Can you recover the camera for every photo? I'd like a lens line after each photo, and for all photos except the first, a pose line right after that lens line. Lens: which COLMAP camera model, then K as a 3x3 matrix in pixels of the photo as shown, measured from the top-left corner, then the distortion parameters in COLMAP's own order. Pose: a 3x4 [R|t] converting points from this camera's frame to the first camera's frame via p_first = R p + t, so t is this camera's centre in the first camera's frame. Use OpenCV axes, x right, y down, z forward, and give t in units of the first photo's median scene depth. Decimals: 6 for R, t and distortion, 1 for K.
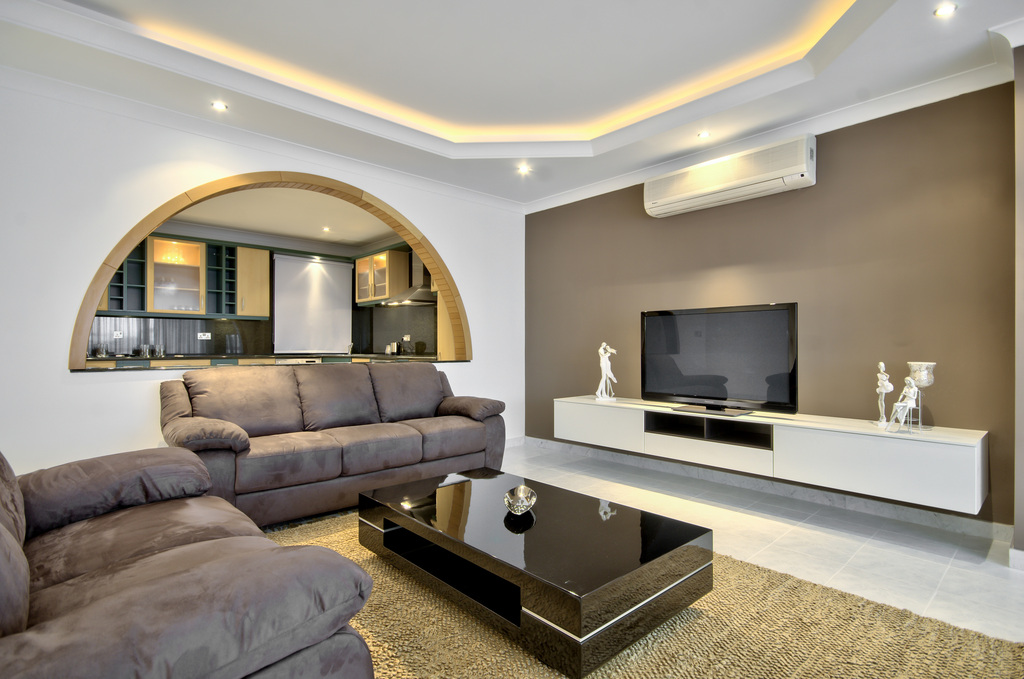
lens RADIAL K [[521.6, 0, 514.4], [0, 521.6, 343.6], [0, 0, 1]] dist [0.000420, 0.000030]
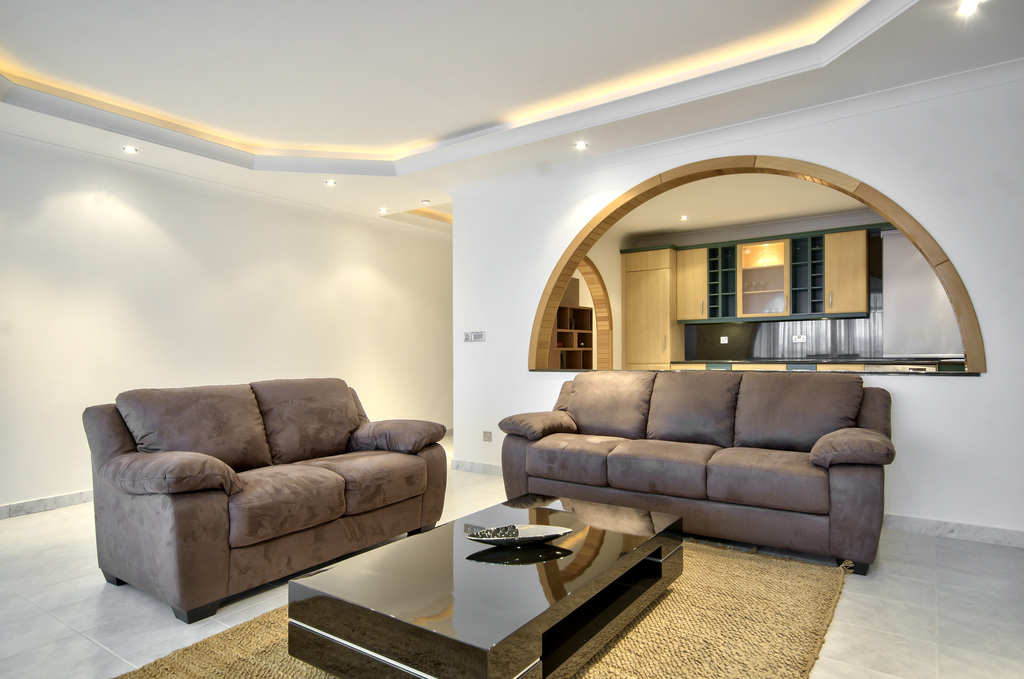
lens RADIAL K [[617.8, 0, 513.8], [0, 617.8, 344.6], [0, 0, 1]] dist [0.000034, 0.000290]
pose [[0.156453, -0.016170, -0.987553, 0.416382], [0.018287, 0.999742, -0.013473, 0.001362], [0.987516, -0.015952, 0.156708, 0.343966]]
